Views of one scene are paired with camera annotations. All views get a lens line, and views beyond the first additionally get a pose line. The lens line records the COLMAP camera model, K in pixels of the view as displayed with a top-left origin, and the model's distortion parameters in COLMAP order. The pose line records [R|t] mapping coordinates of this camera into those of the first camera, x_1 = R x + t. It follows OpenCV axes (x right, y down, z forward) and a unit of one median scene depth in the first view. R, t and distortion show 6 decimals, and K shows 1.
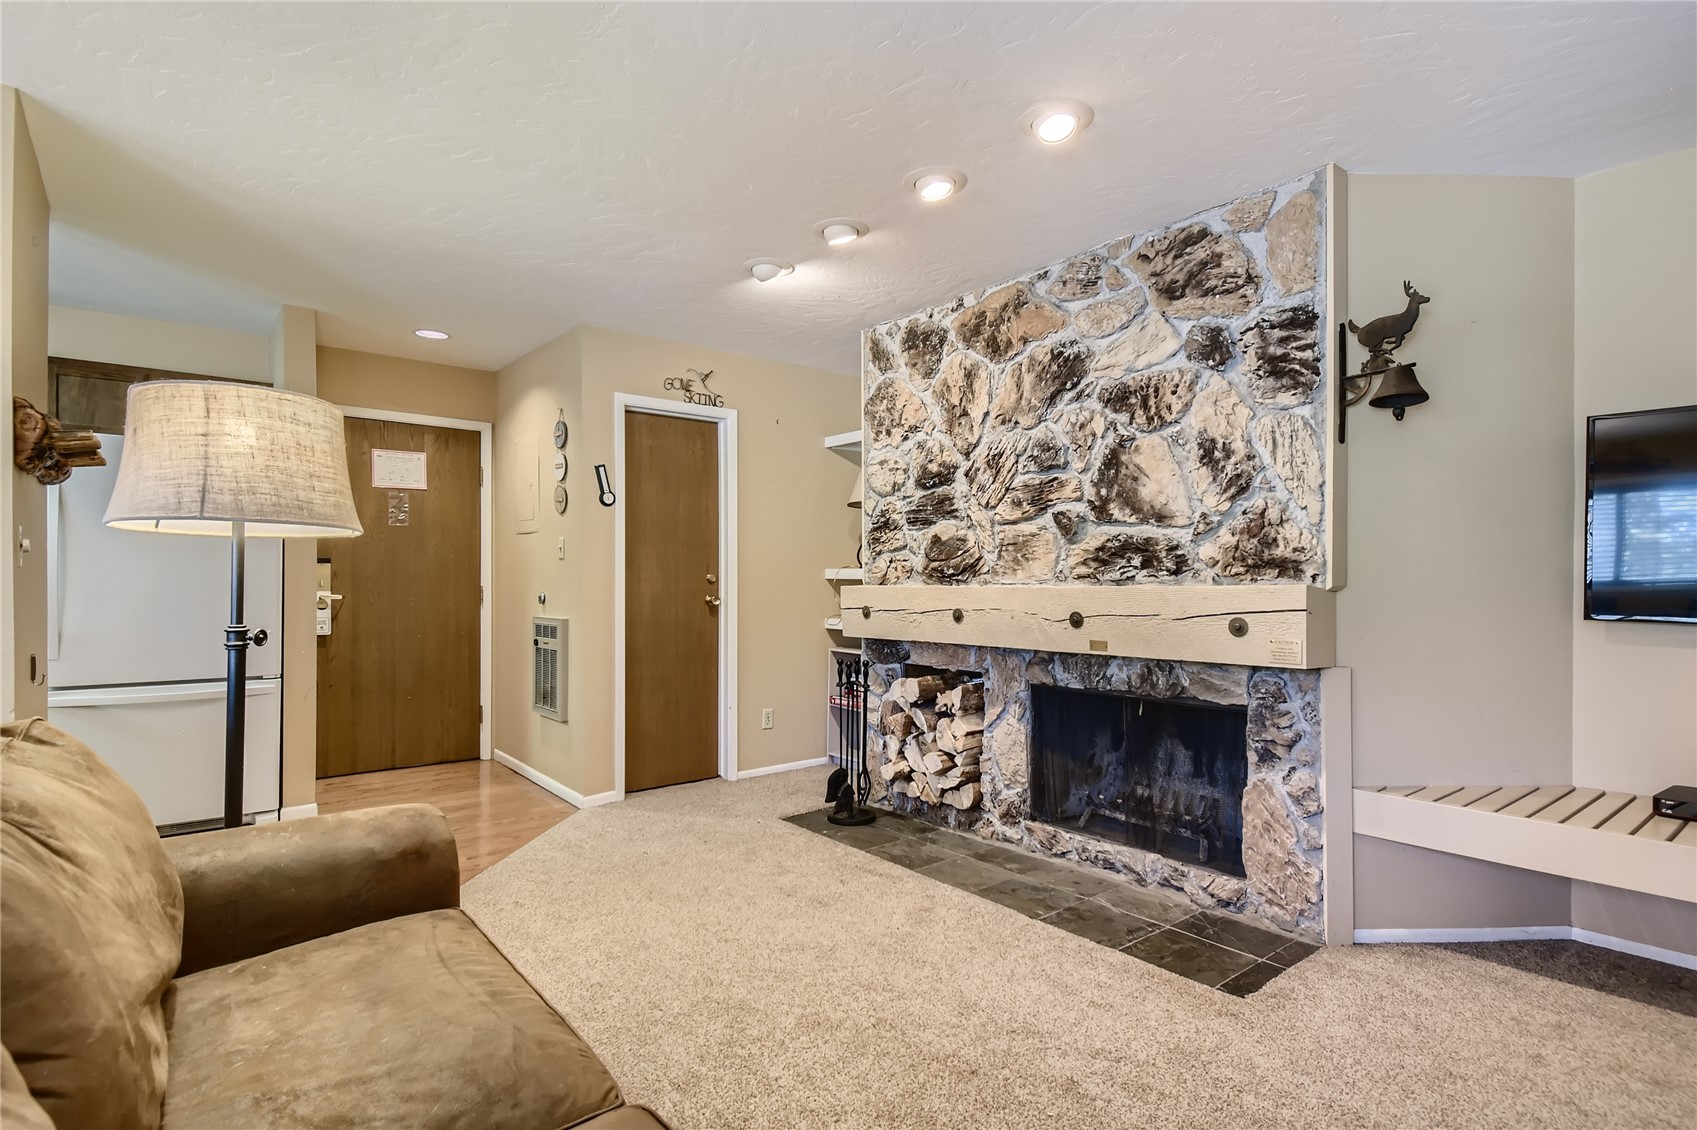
lens RADIAL K [[866.8, 0, 841.0], [0, 866.8, 569.0], [0, 0, 1]] dist [0.034500, -0.000232]
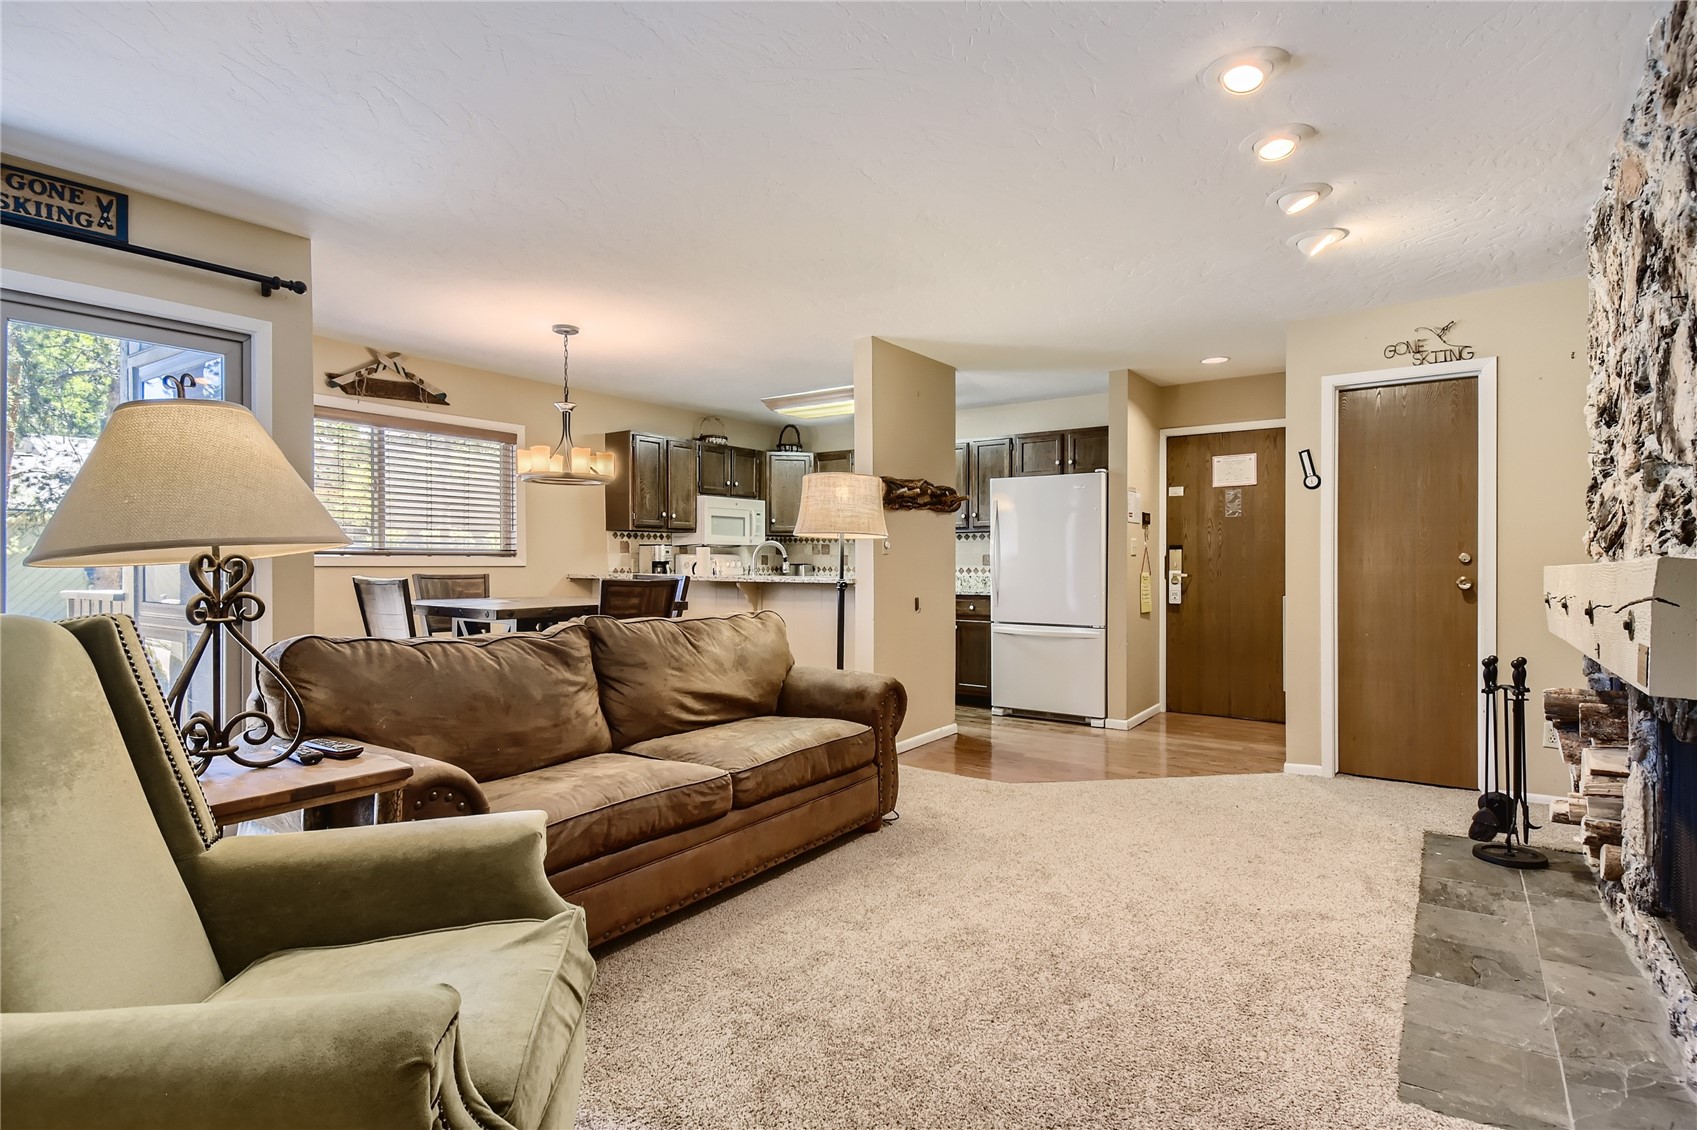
lens RADIAL K [[866.8, 0, 841.9], [0, 866.8, 563.8], [0, 0, 1]] dist [0.034500, -0.000232]
pose [[0.268247, -0.002653, -0.963347, 0.552512], [0.011249, 0.999937, 0.000379, 0.009161], [0.963284, -0.010939, 0.268260, 0.169819]]
